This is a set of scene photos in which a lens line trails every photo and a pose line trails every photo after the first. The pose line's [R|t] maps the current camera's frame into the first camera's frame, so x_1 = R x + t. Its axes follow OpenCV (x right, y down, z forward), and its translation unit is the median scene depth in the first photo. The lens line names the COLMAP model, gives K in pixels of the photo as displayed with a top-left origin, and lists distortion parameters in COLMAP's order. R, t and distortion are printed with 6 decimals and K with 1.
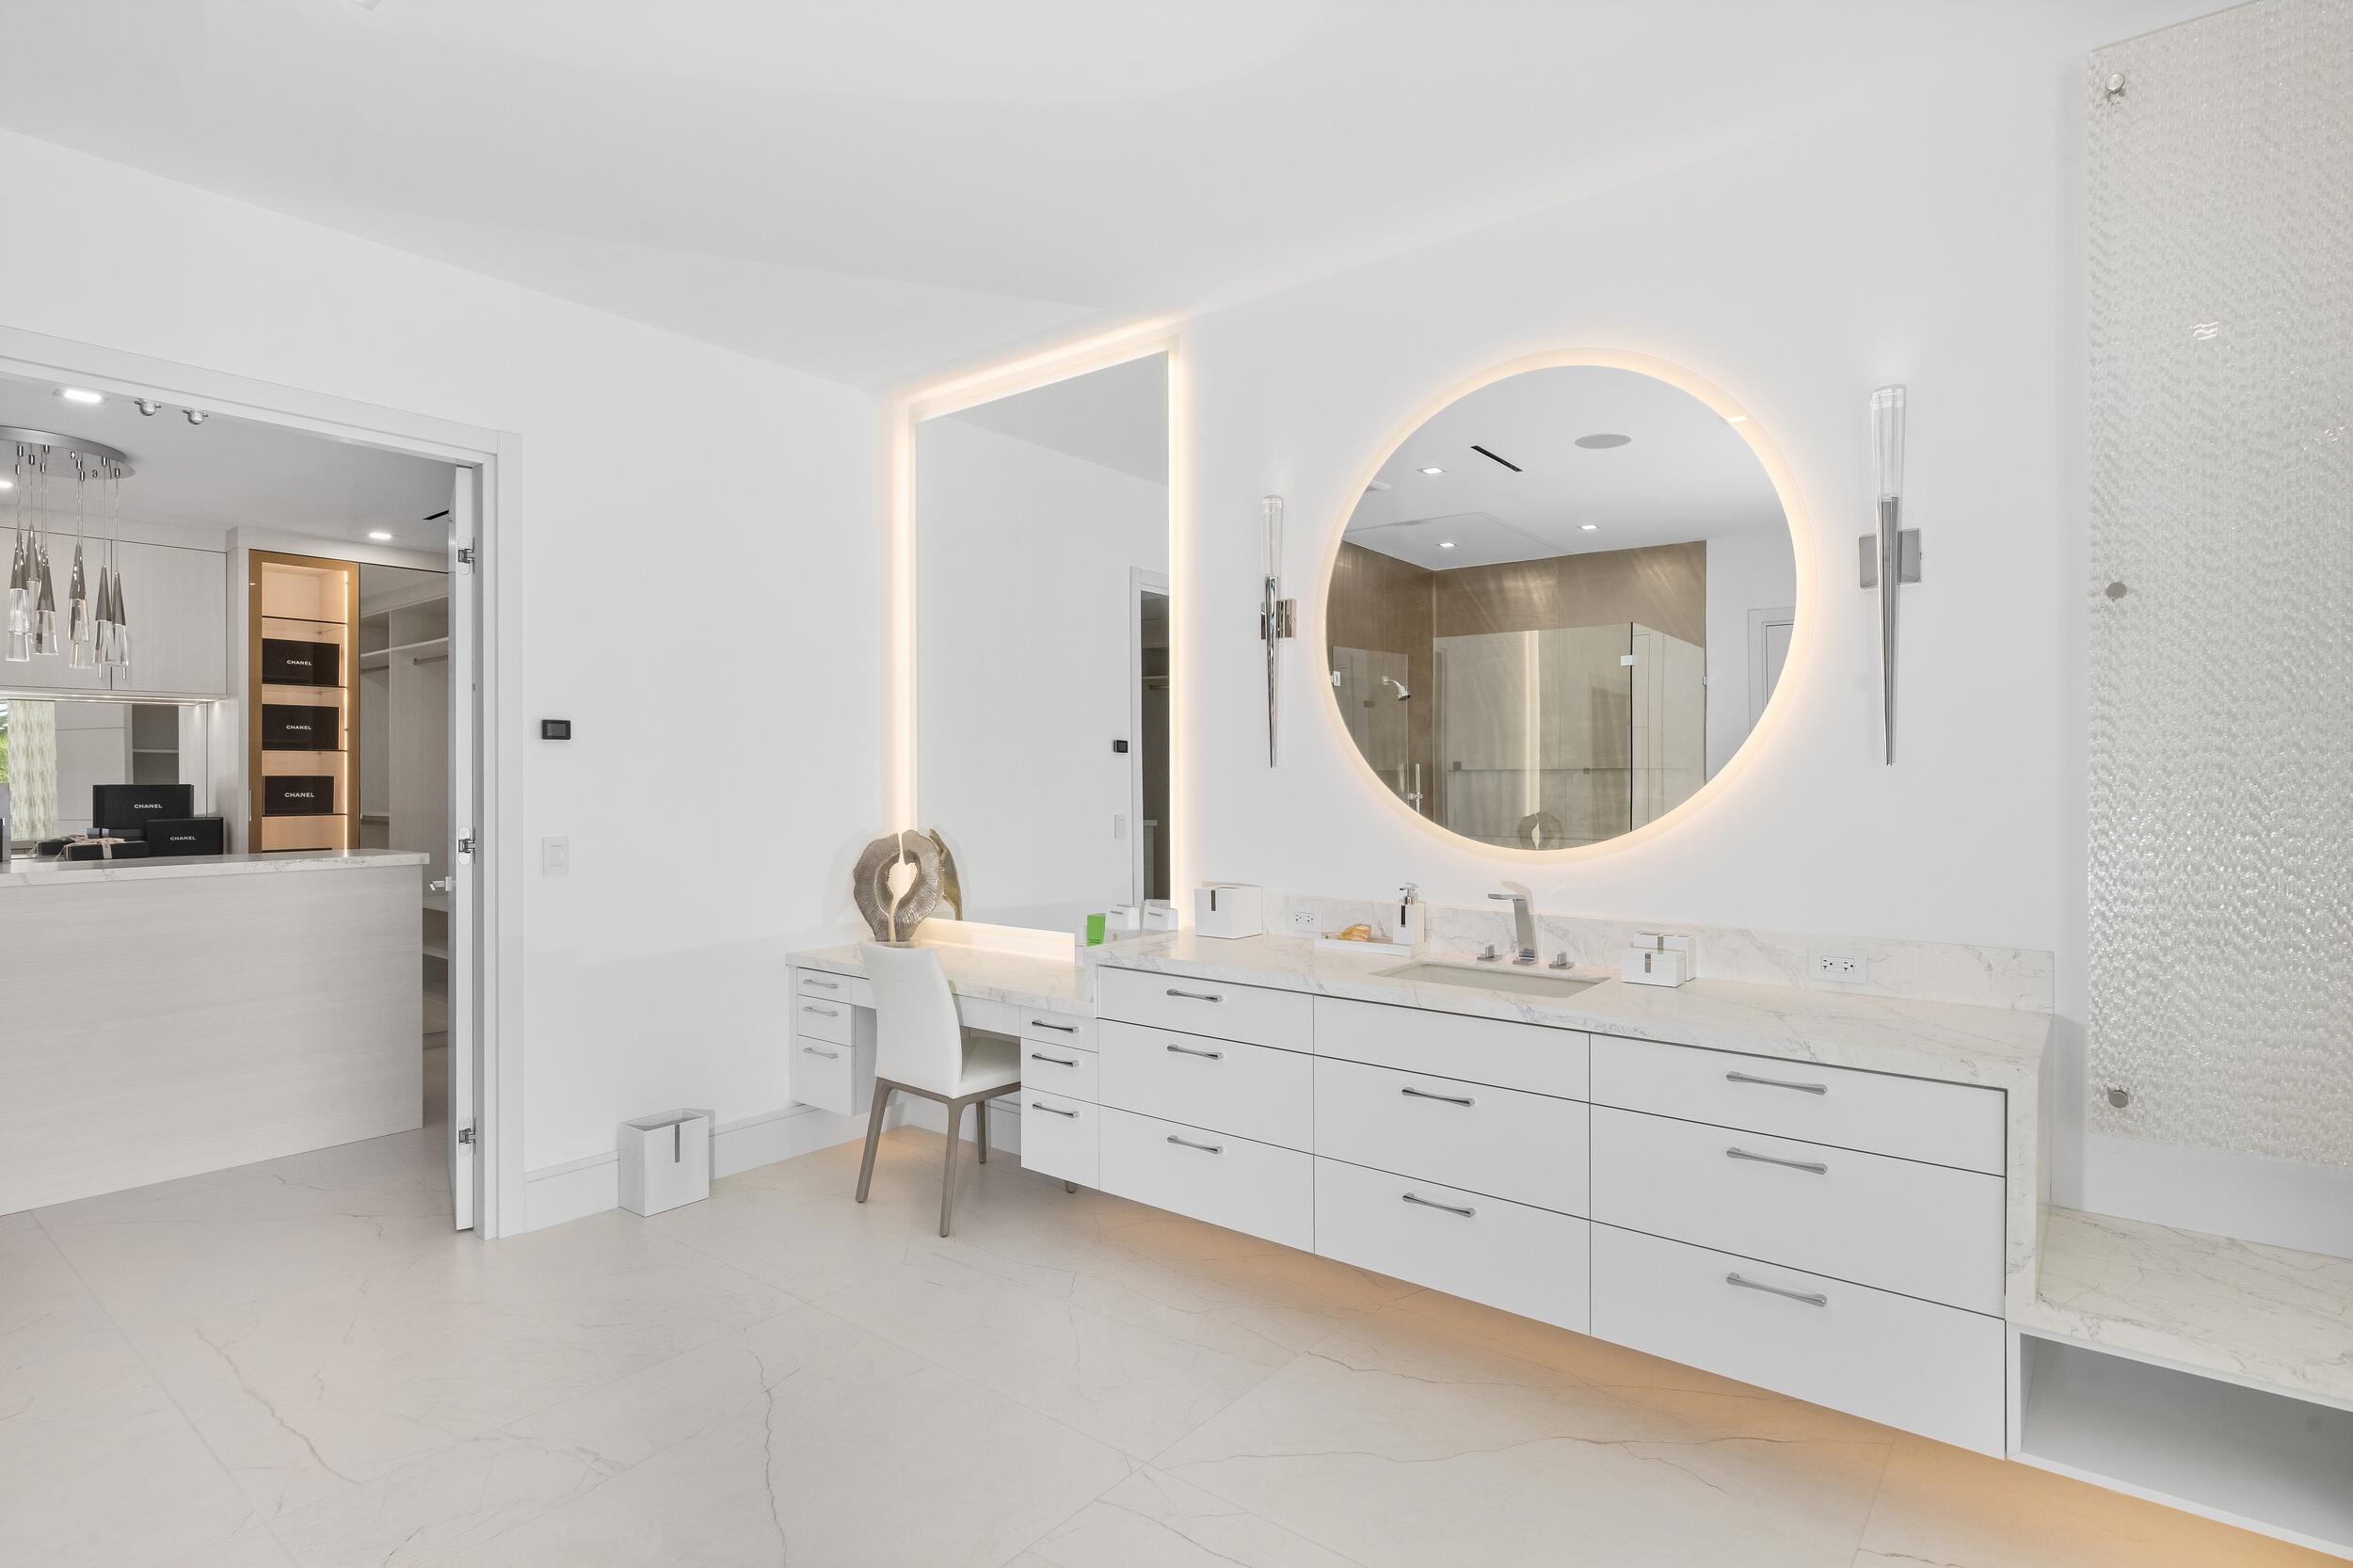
lens RADIAL K [[1138.2, 0, 1181.4], [0, 1138.2, 776.5], [0, 0, 1]] dist [-0.019843, -0.000343]
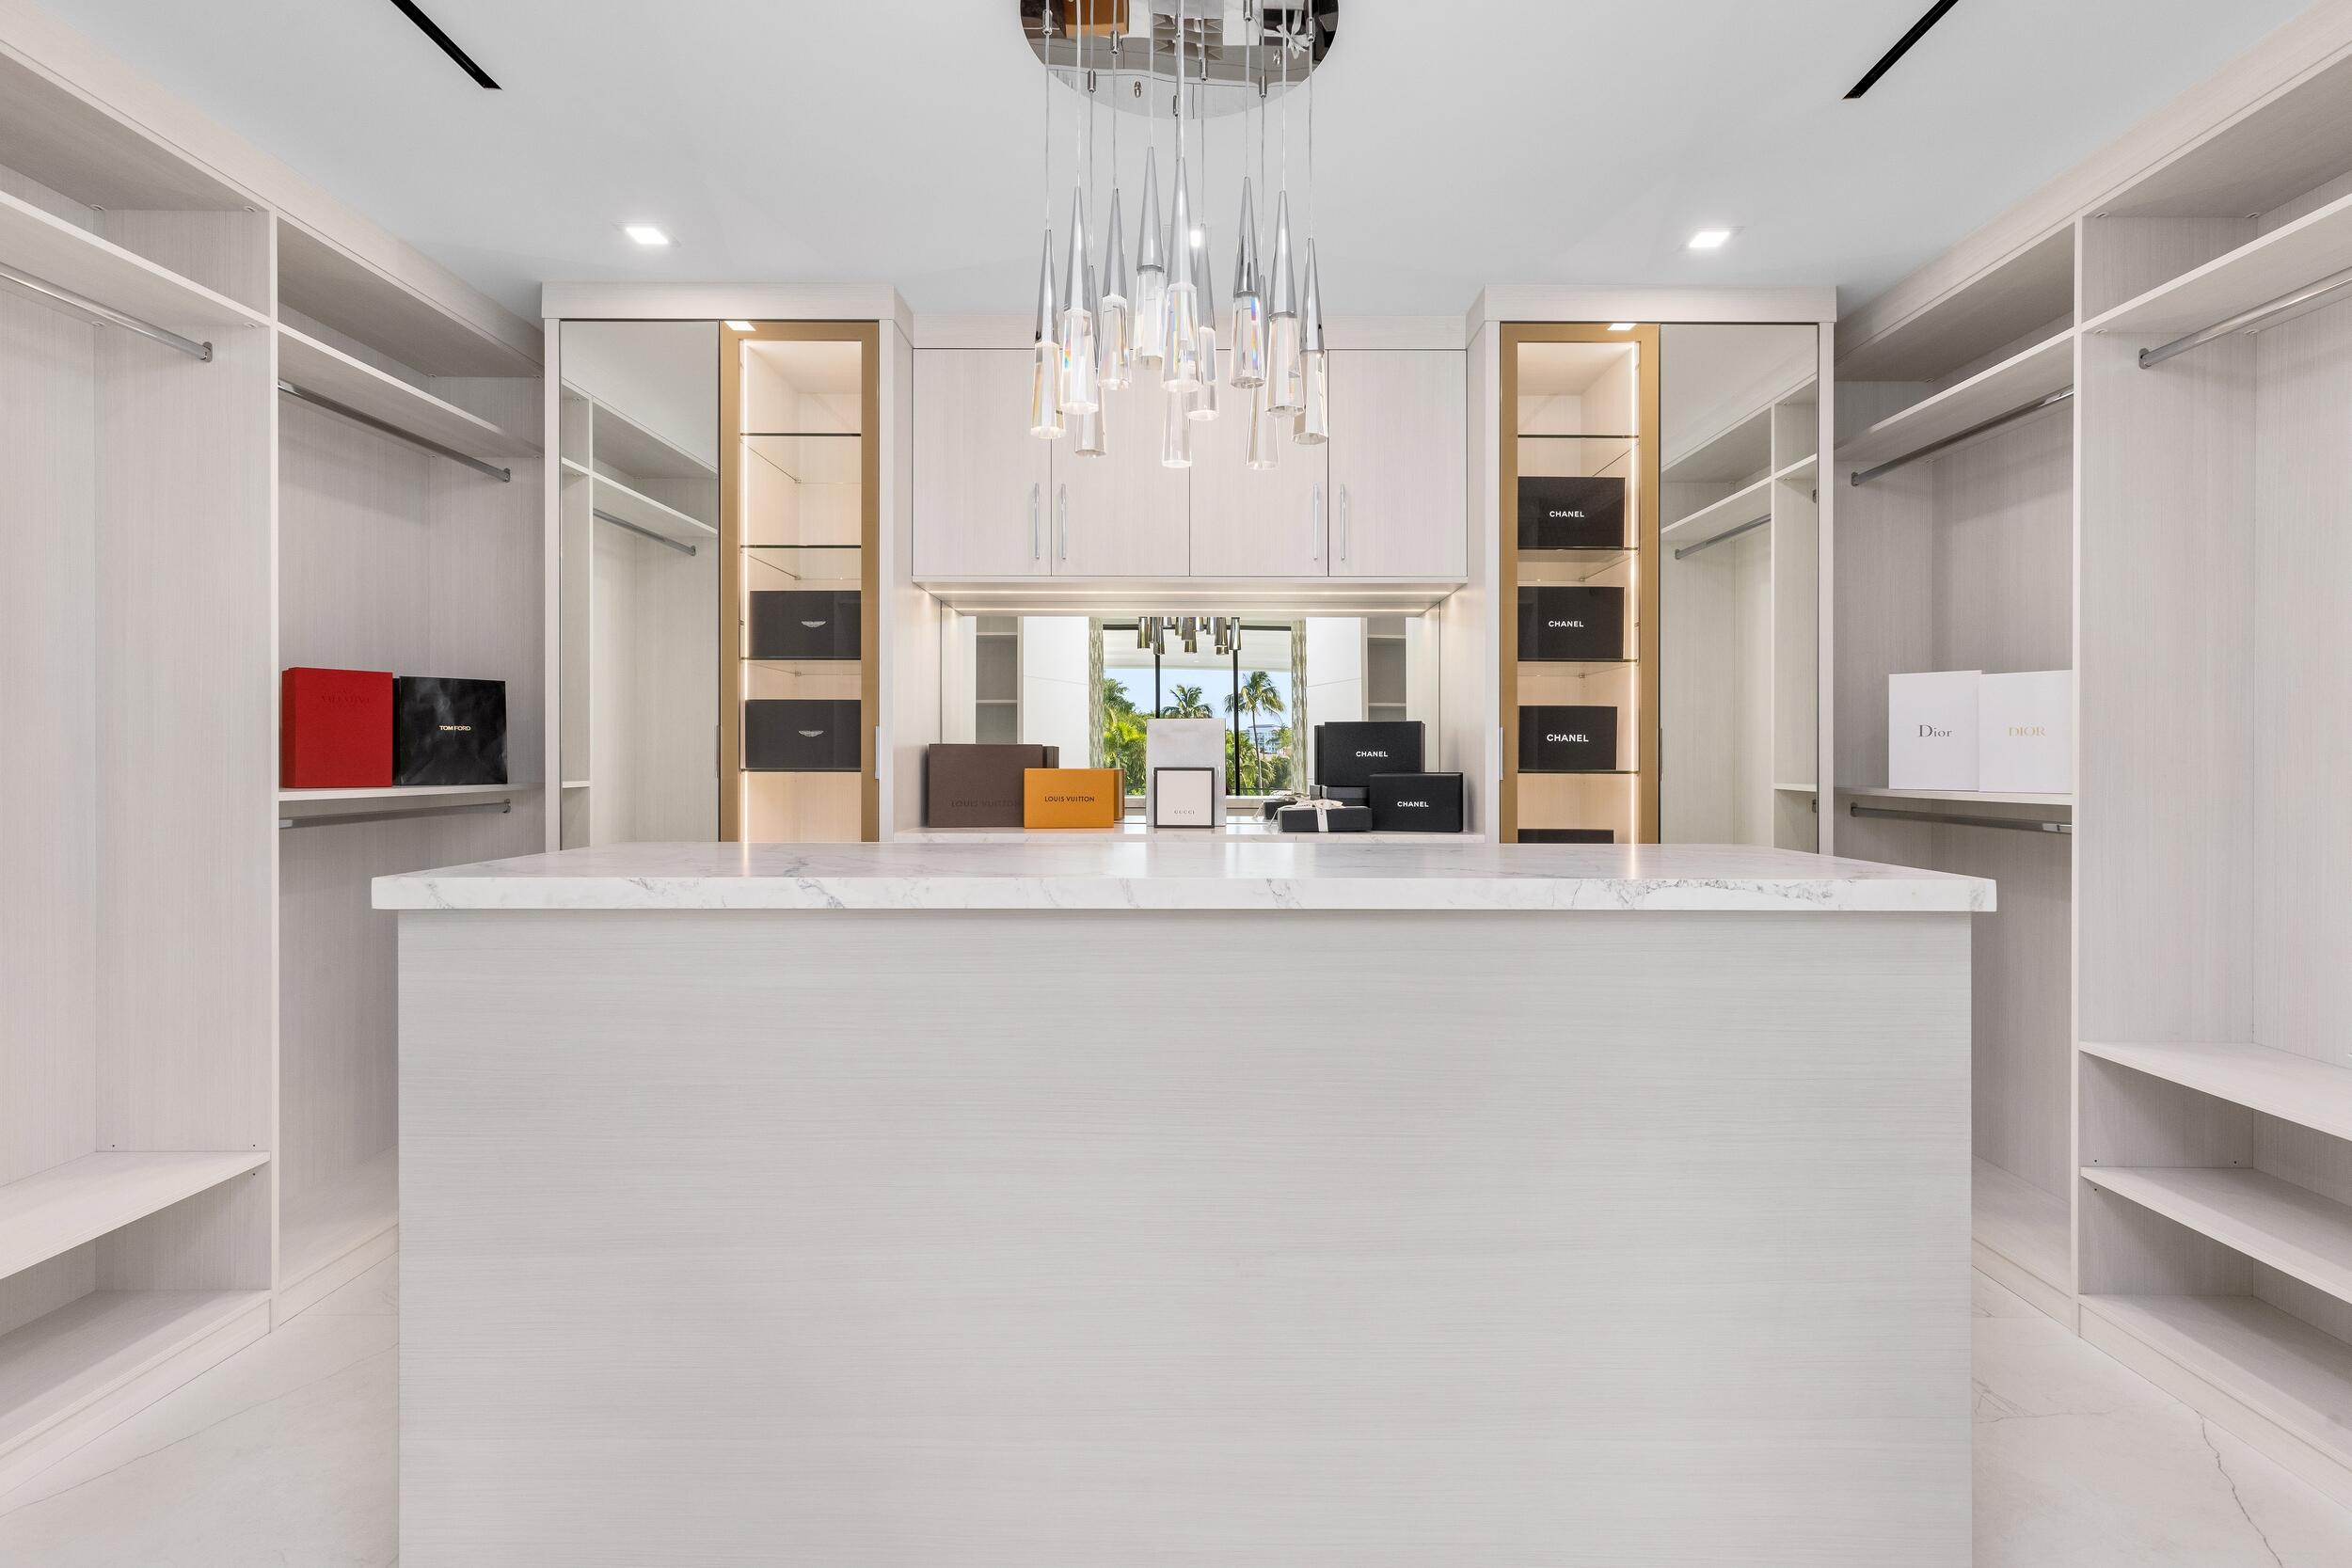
lens RADIAL K [[1087.5, 0, 1179.3], [0, 1087.5, 764.5], [0, 0, 1]] dist [0.007461, 0.000103]
pose [[0.591901, 0.008353, -0.805968, -0.453494], [0.000724, 0.999940, 0.010895, 0.024663], [0.806011, -0.007032, 0.591859, 0.507377]]
